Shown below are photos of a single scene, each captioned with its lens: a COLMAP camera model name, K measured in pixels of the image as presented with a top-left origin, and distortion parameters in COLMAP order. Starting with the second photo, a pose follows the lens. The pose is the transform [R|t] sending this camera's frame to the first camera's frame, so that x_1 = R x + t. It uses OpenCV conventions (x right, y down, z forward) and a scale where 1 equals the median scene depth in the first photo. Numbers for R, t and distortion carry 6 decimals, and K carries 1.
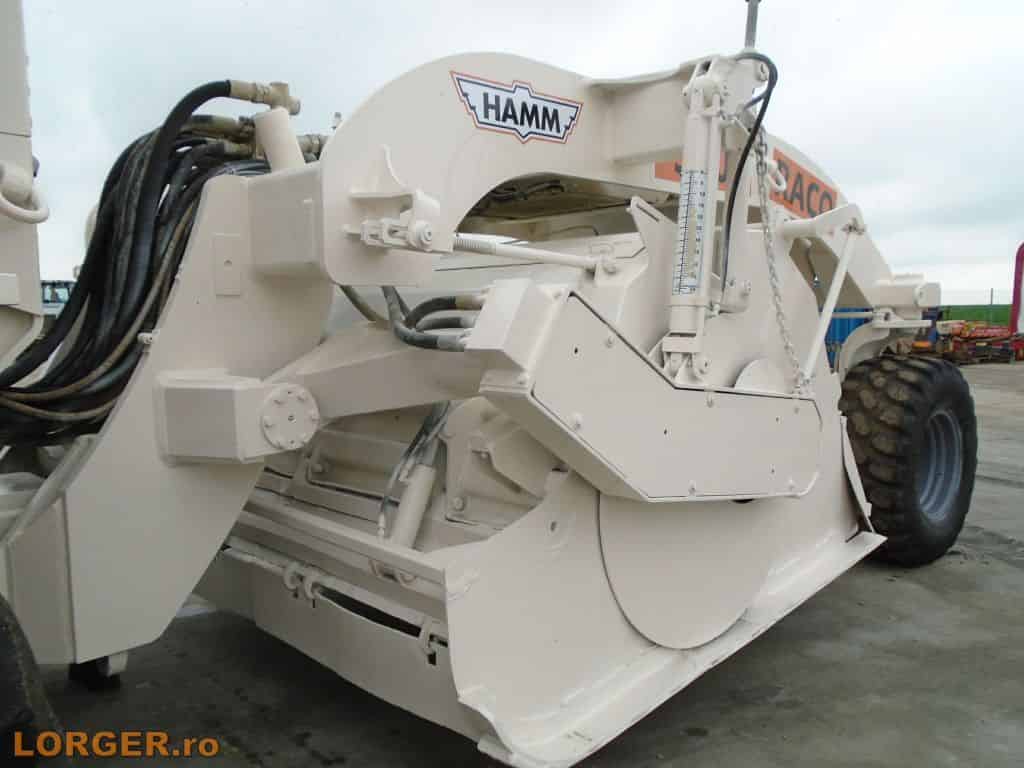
lens RADIAL K [[788.9, 0, 512.0], [0, 788.9, 384.0], [0, 0, 1]] dist [-0.007183, -0.000982]
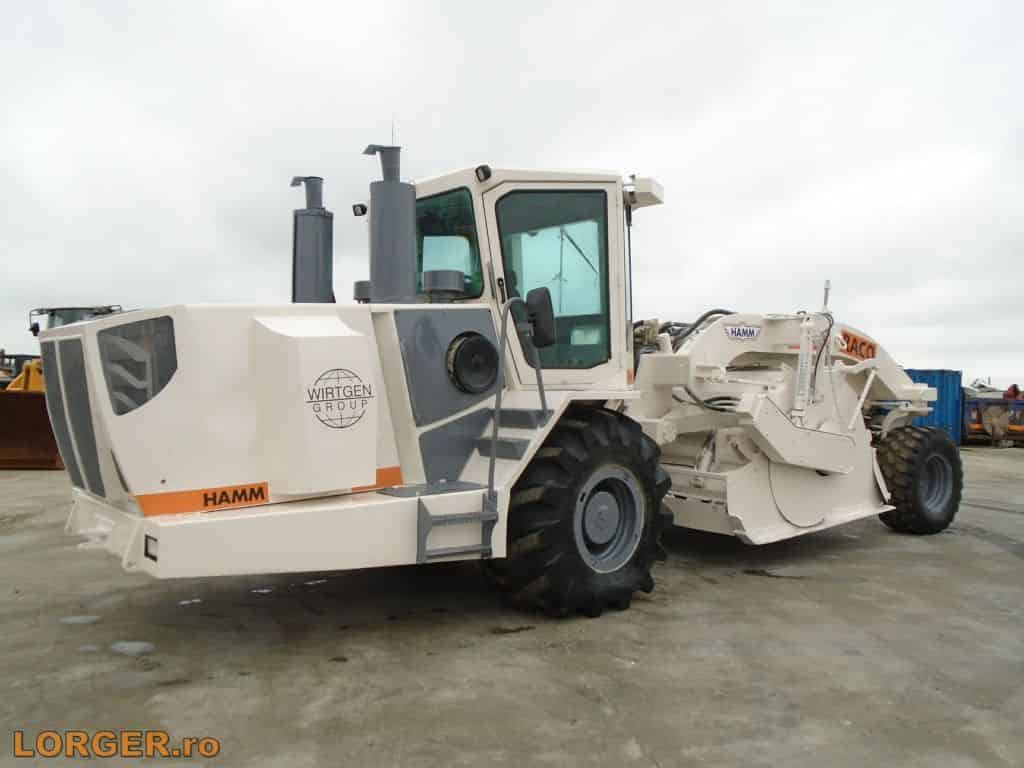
lens RADIAL K [[788.9, 0, 512.0], [0, 788.9, 384.0], [0, 0, 1]] dist [-0.007183, -0.000982]
pose [[0.990274, 0.029773, -0.135905, -0.405488], [-0.041737, 0.995417, -0.086047, 0.125530], [0.132721, 0.090882, 0.986978, -1.865103]]
